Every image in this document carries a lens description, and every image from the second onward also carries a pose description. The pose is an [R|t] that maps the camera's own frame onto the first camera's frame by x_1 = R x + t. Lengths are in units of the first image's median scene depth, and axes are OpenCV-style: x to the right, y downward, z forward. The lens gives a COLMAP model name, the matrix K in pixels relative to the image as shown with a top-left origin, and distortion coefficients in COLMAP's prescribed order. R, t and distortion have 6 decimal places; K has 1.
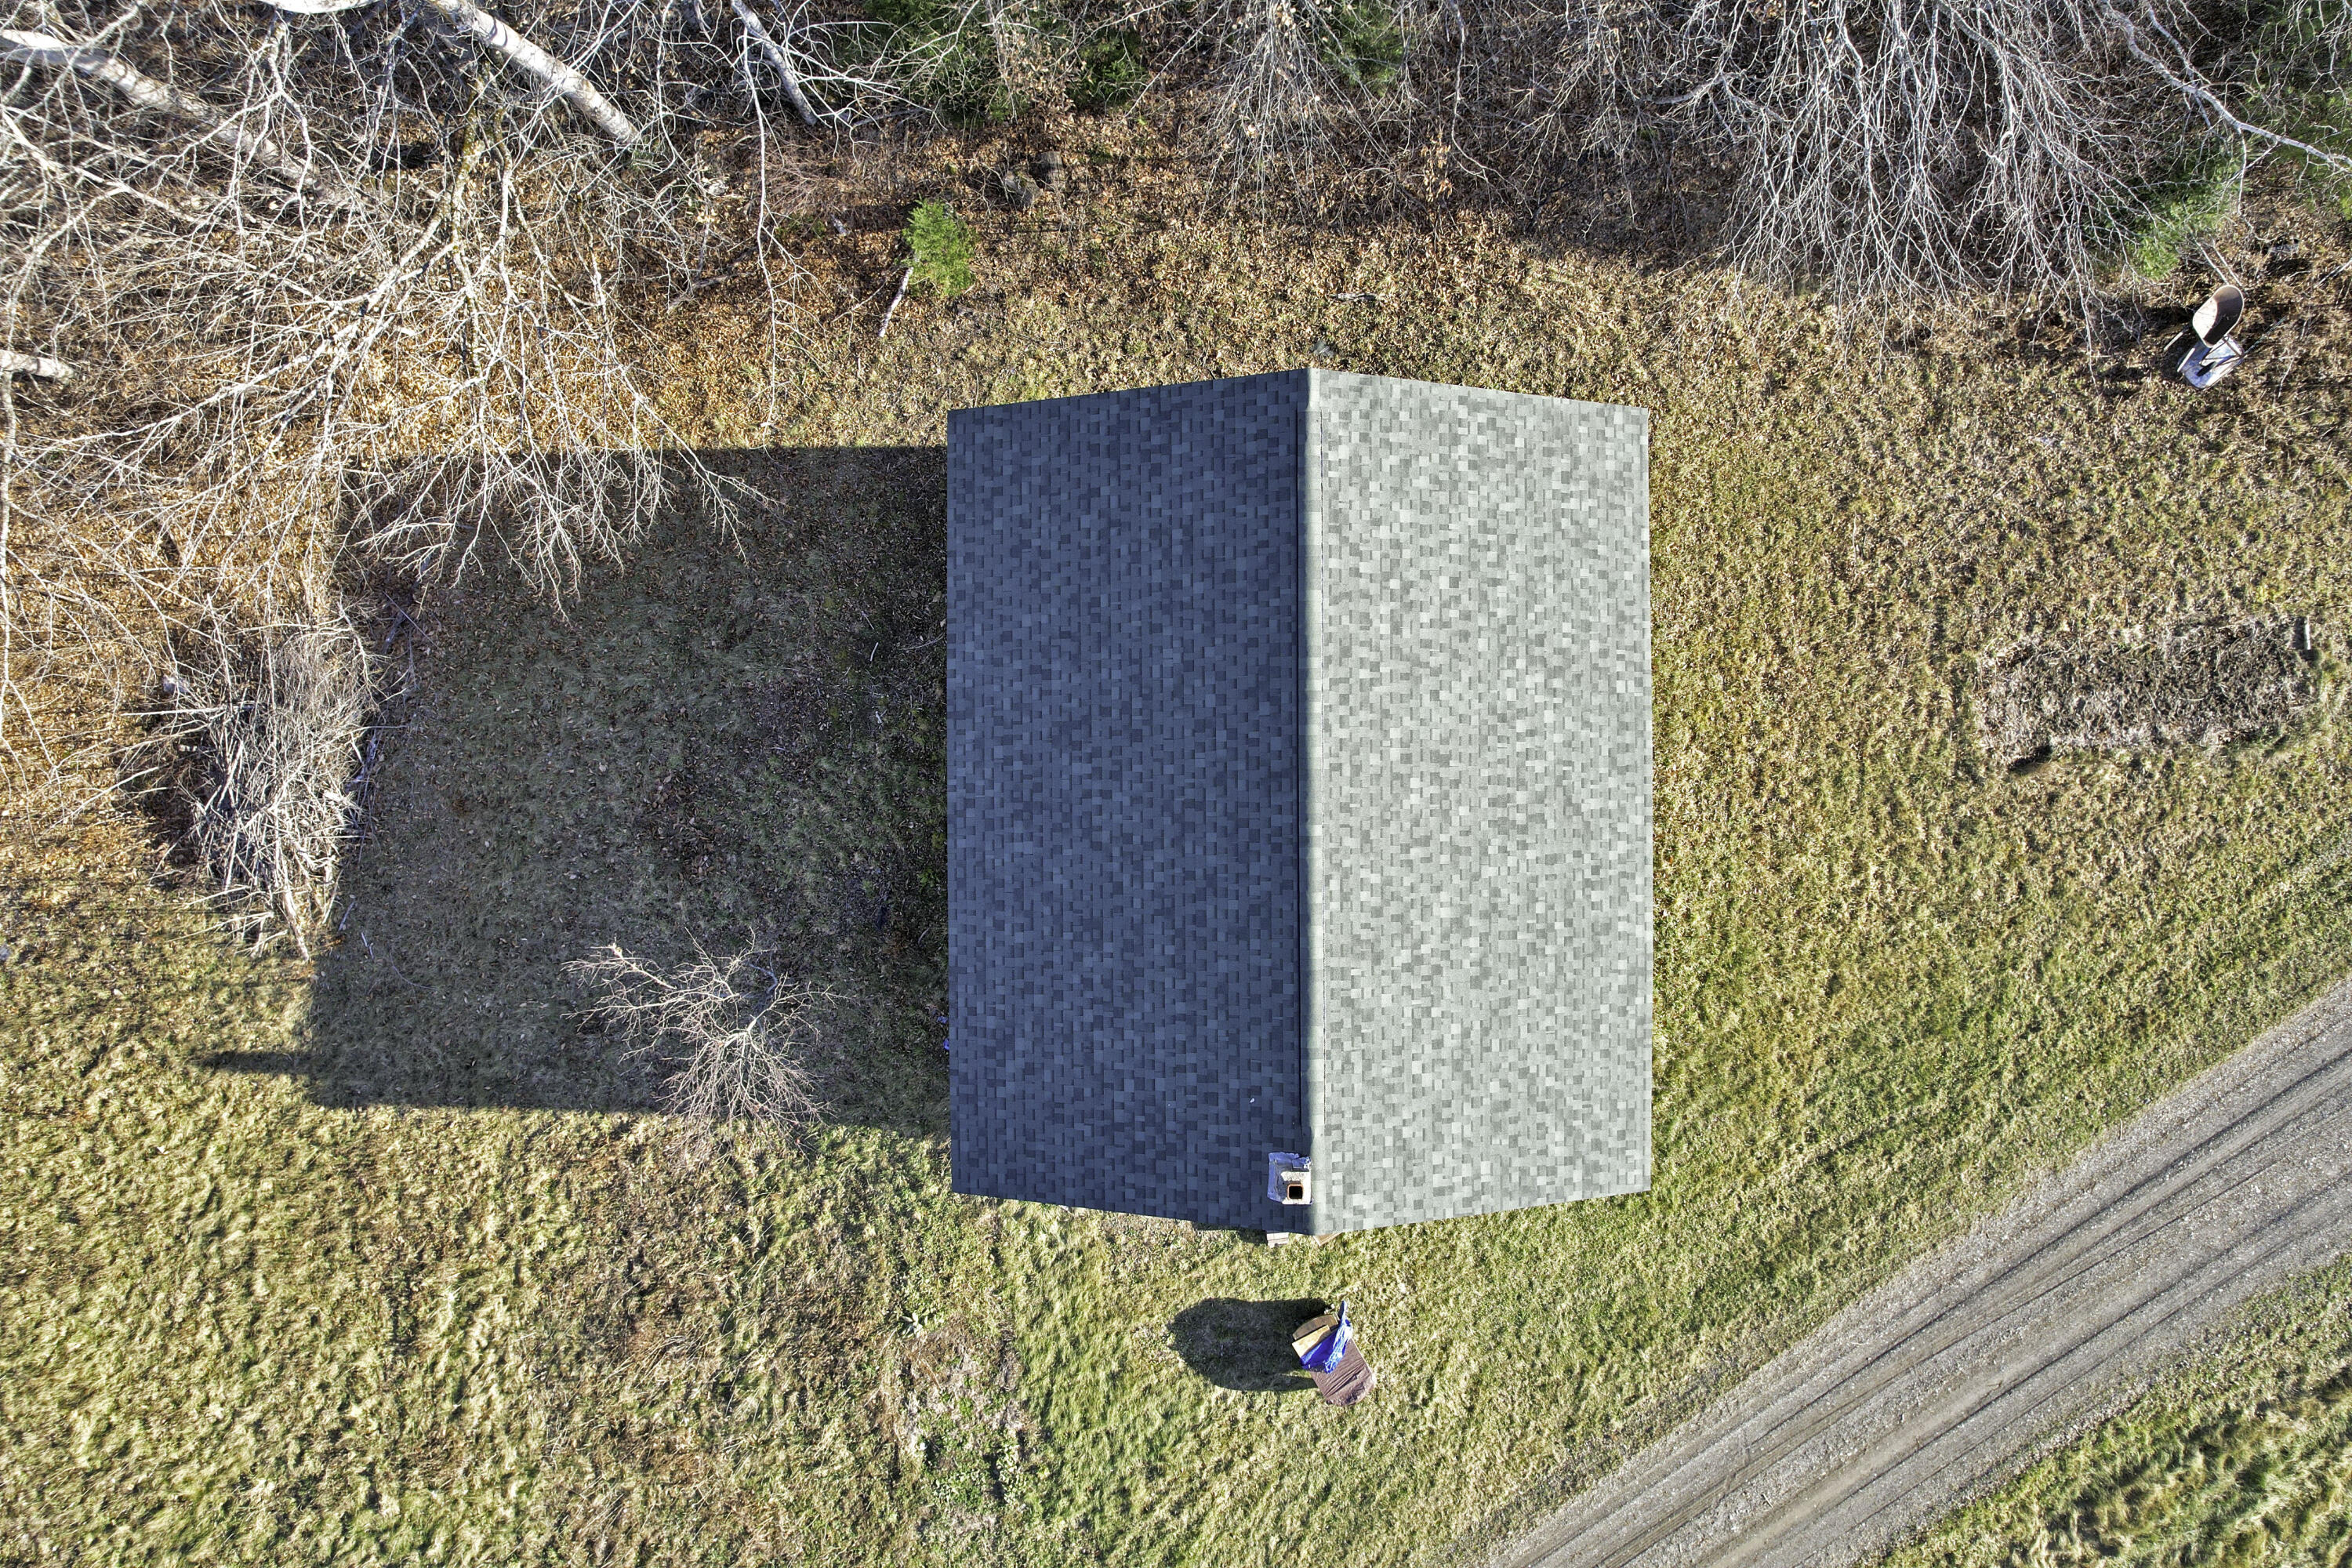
lens RADIAL K [[1529.0, 0, 1180.9], [0, 1529.0, 779.6], [0, 0, 1]] dist [-0.106070, 0.109549]
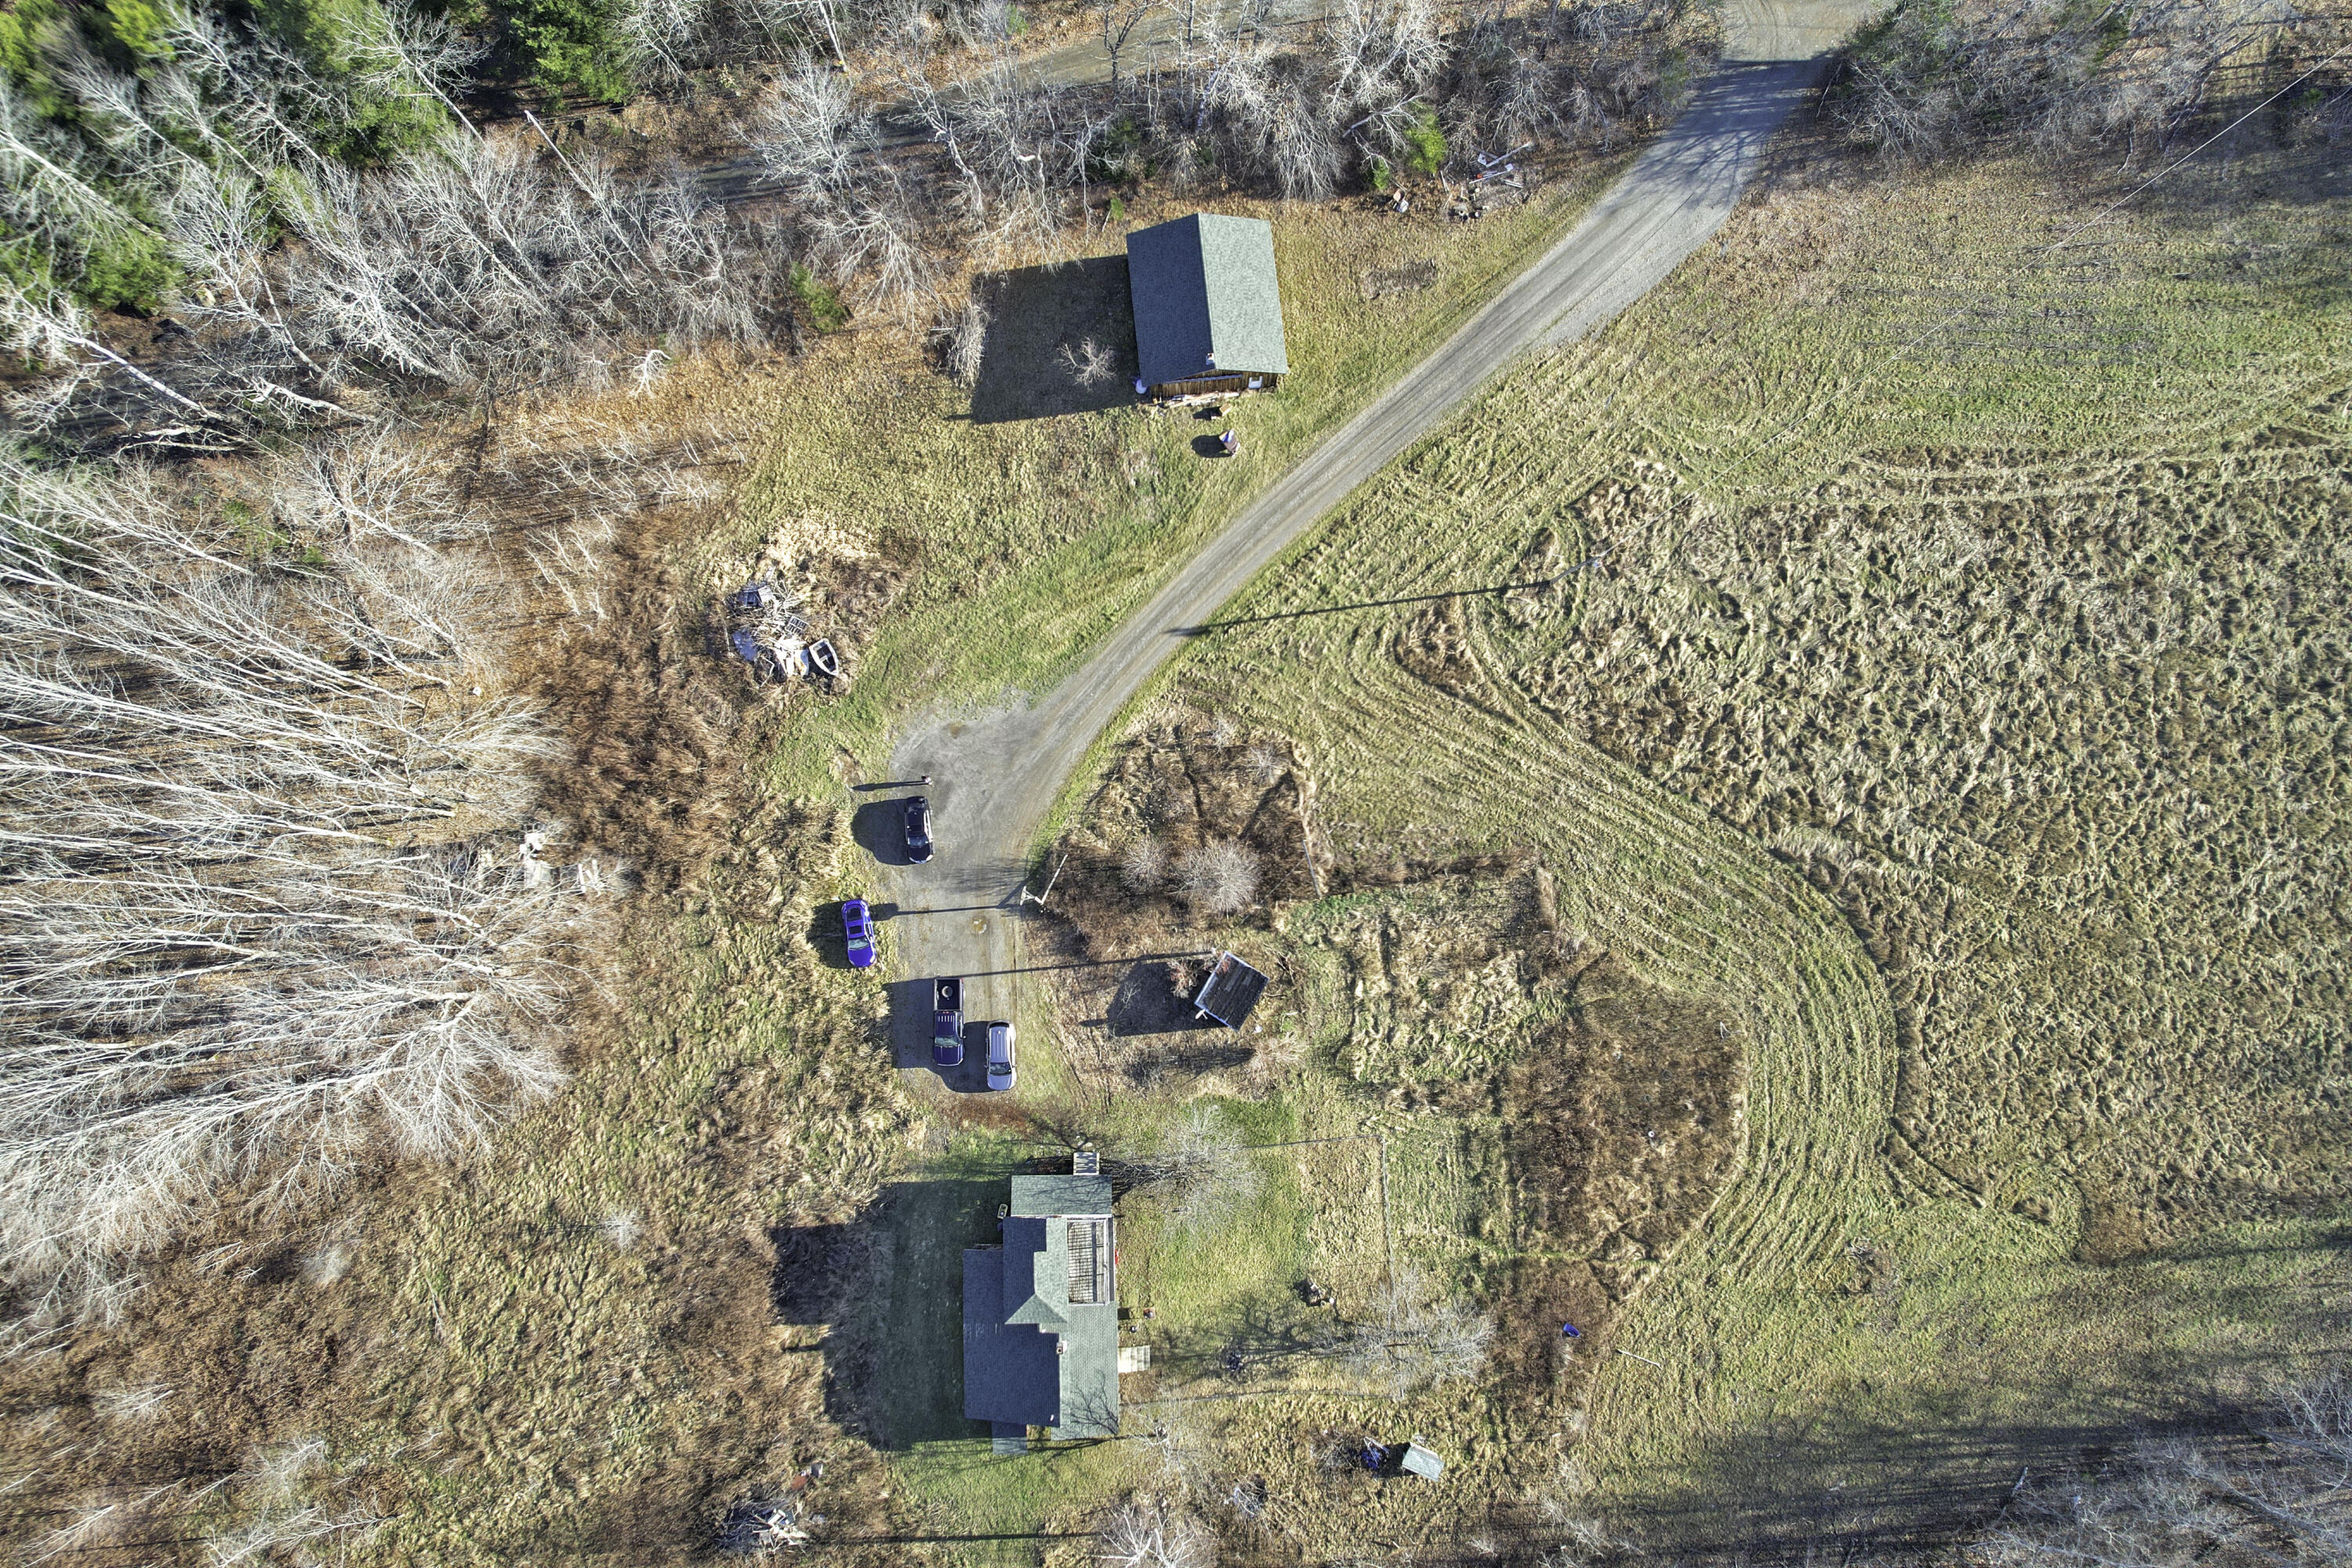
lens RADIAL K [[1509.6, 0, 1176.0], [0, 1509.6, 784.0], [0, 0, 1]] dist [-0.072403, 0.063043]
pose [[0.995164, -0.097213, 0.014051, -0.201582], [0.098201, 0.987740, -0.121351, 1.815281], [-0.002082, 0.122144, 0.992510, -3.075852]]
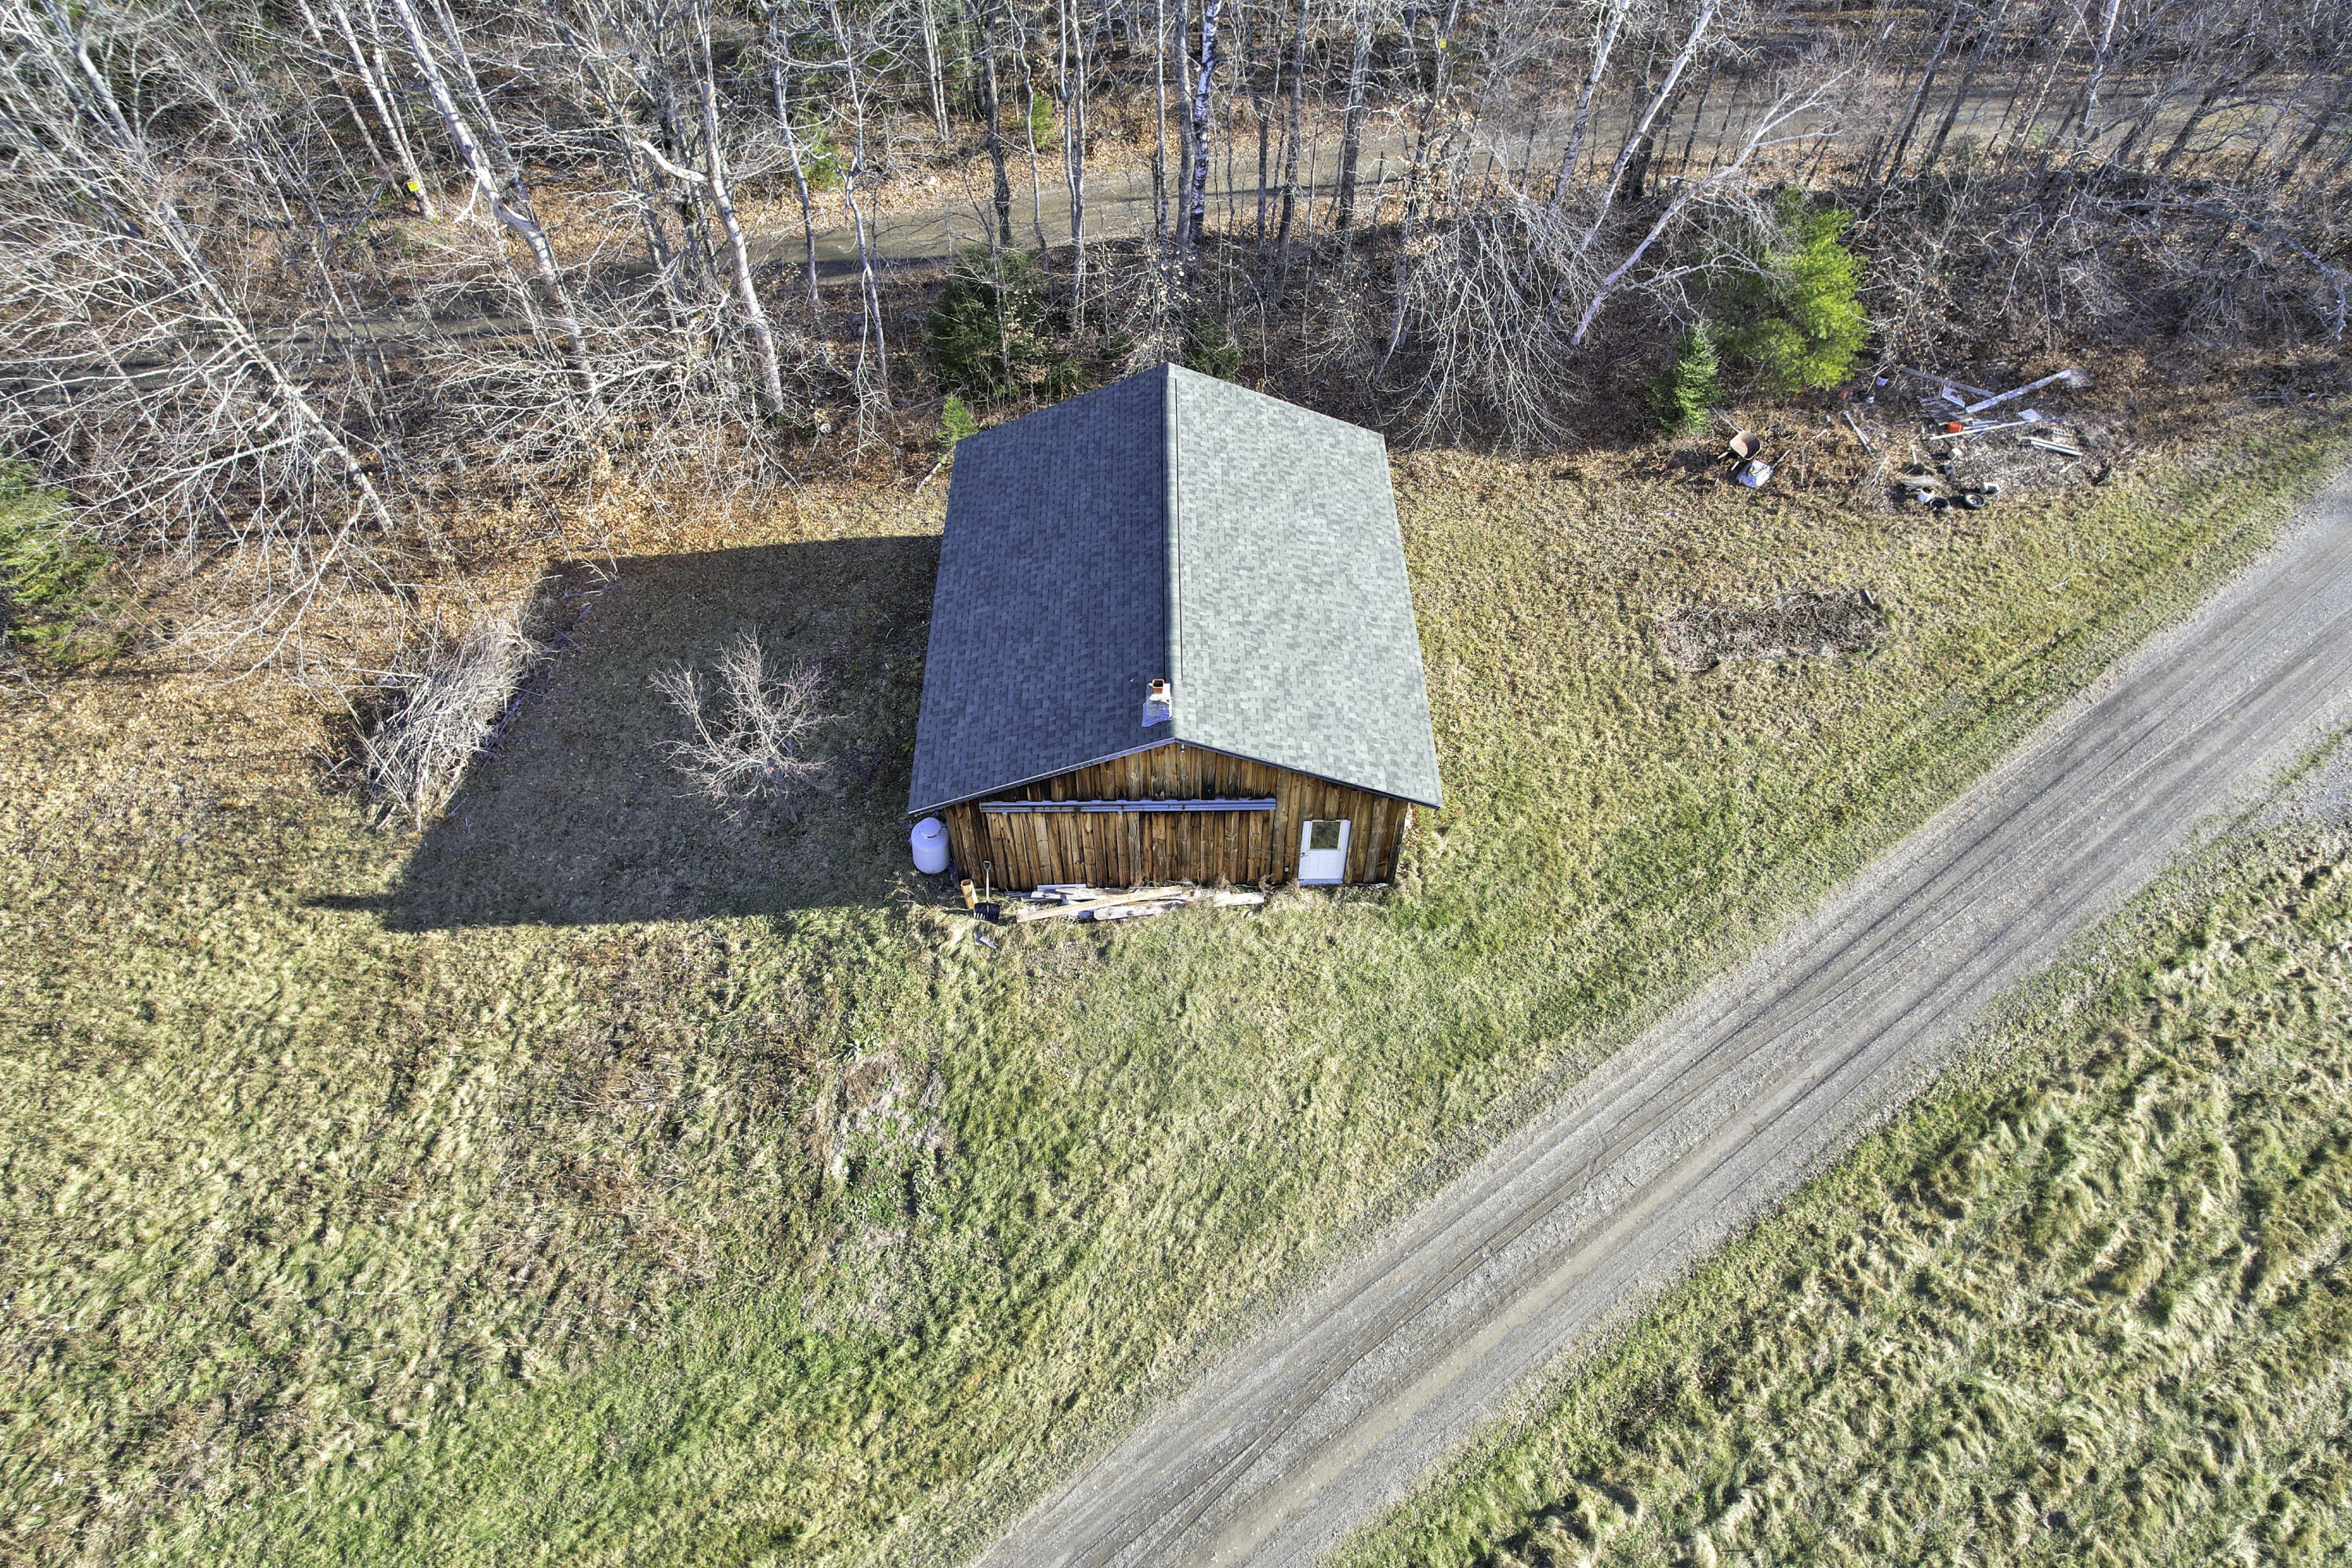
lens RADIAL K [[1509.6, 0, 1176.0], [0, 1509.6, 784.0], [0, 0, 1]] dist [-0.072403, 0.063043]
pose [[0.999963, -0.008332, 0.001981, 0.067286], [0.007664, 0.767220, -0.641339, 0.944162], [0.003824, 0.641330, 0.767255, -0.007349]]
